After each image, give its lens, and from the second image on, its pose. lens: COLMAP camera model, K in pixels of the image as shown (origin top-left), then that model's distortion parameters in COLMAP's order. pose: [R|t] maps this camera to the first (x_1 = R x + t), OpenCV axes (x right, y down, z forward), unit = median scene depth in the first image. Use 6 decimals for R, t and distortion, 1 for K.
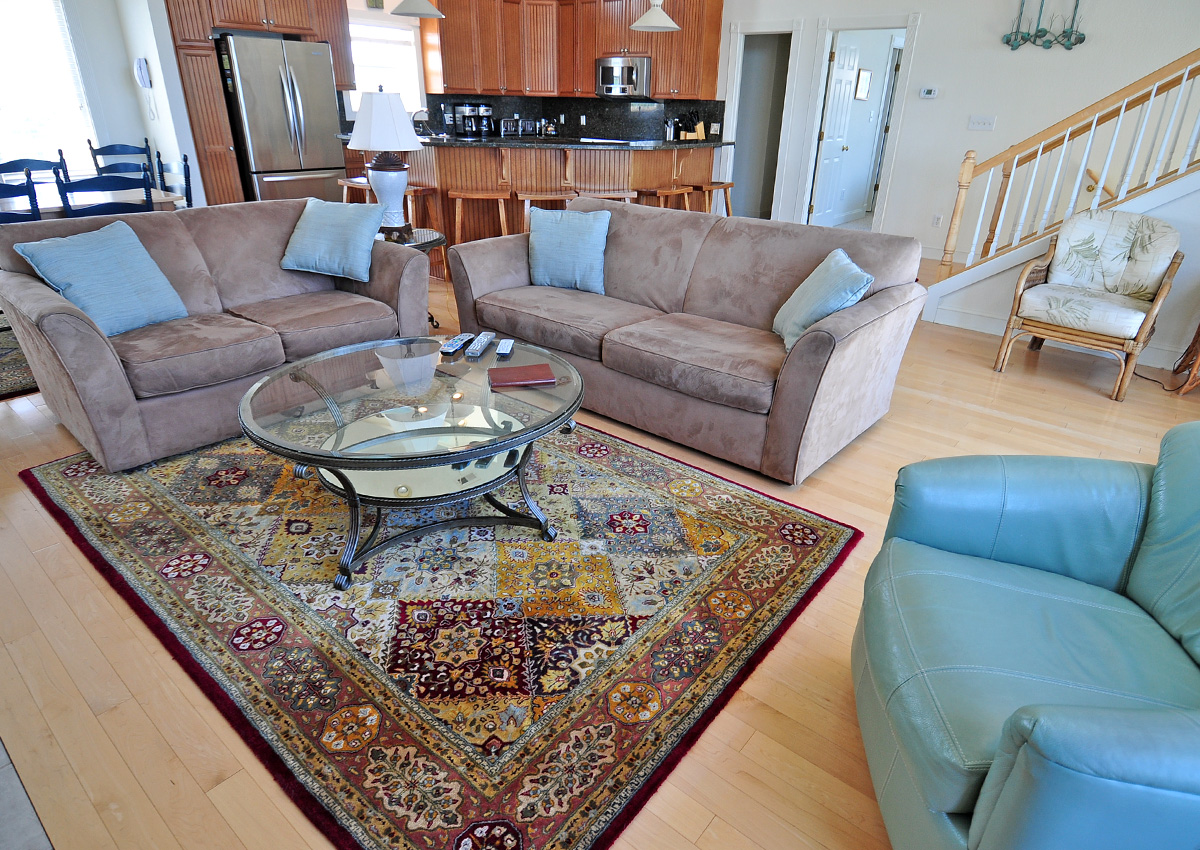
lens RADIAL K [[686.3, 0, 605.0], [0, 686.3, 433.4], [0, 0, 1]] dist [-0.012452, -0.003097]
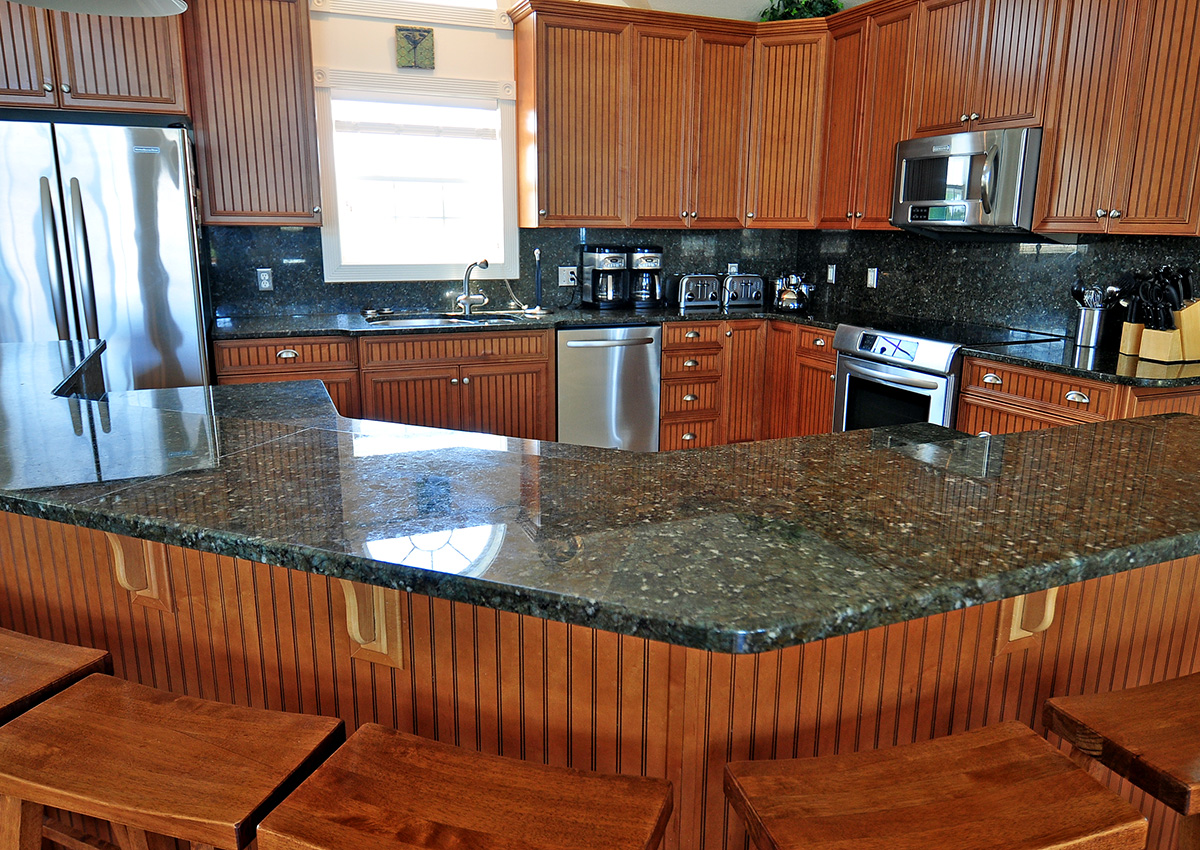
lens RADIAL K [[845.0, 0, 597.8], [0, 845.0, 422.0], [0, 0, 1]] dist [0.004855, -0.010950]
pose [[0.884215, 0.089770, -0.458373, 0.074178], [-0.190046, 0.965597, -0.177496, -0.262615], [0.426670, 0.244057, 0.870855, 0.523041]]
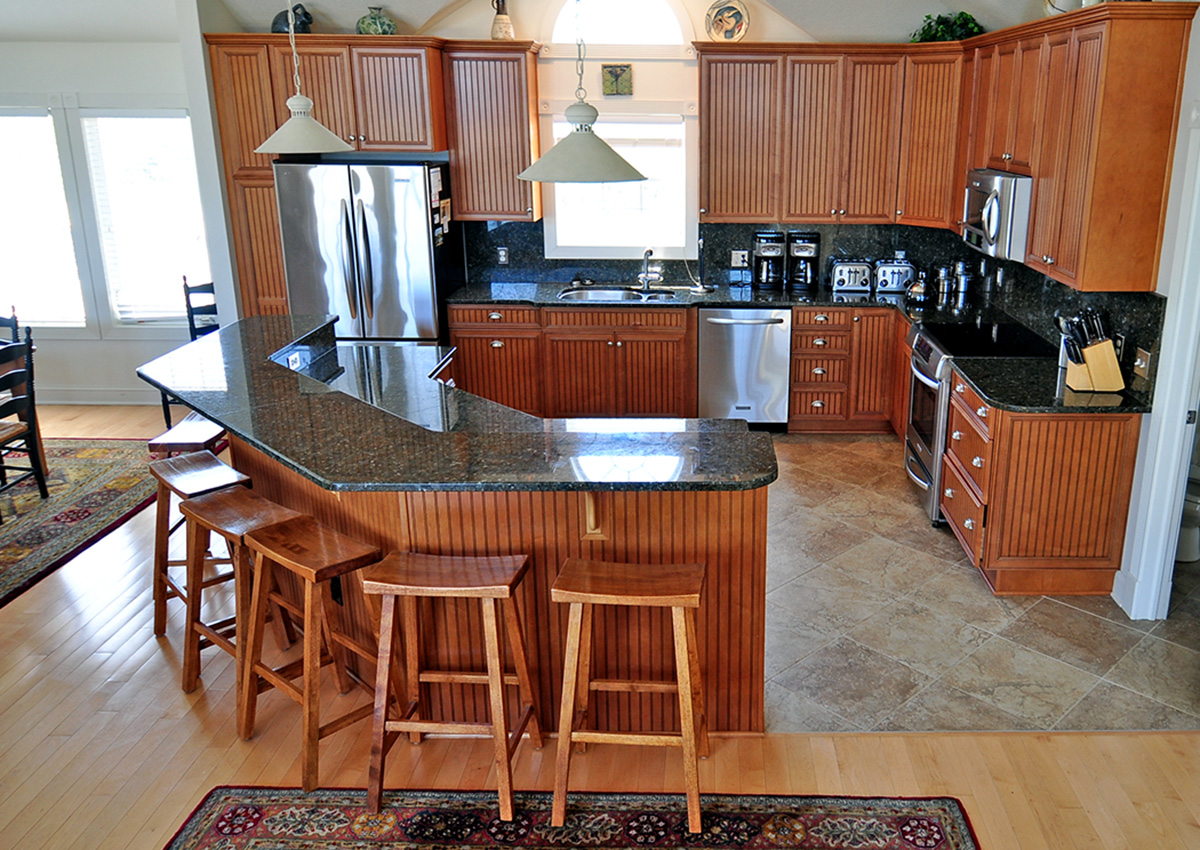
lens RADIAL K [[971.4, 0, 702.4], [0, 971.4, 389.0], [0, 0, 1]] dist [0.029321, -0.020496]
pose [[0.636709, 0.193876, -0.746333, 0.385143], [-0.326505, 0.944614, -0.033163, -0.323490], [0.698567, 0.264796, 0.664746, 0.472234]]
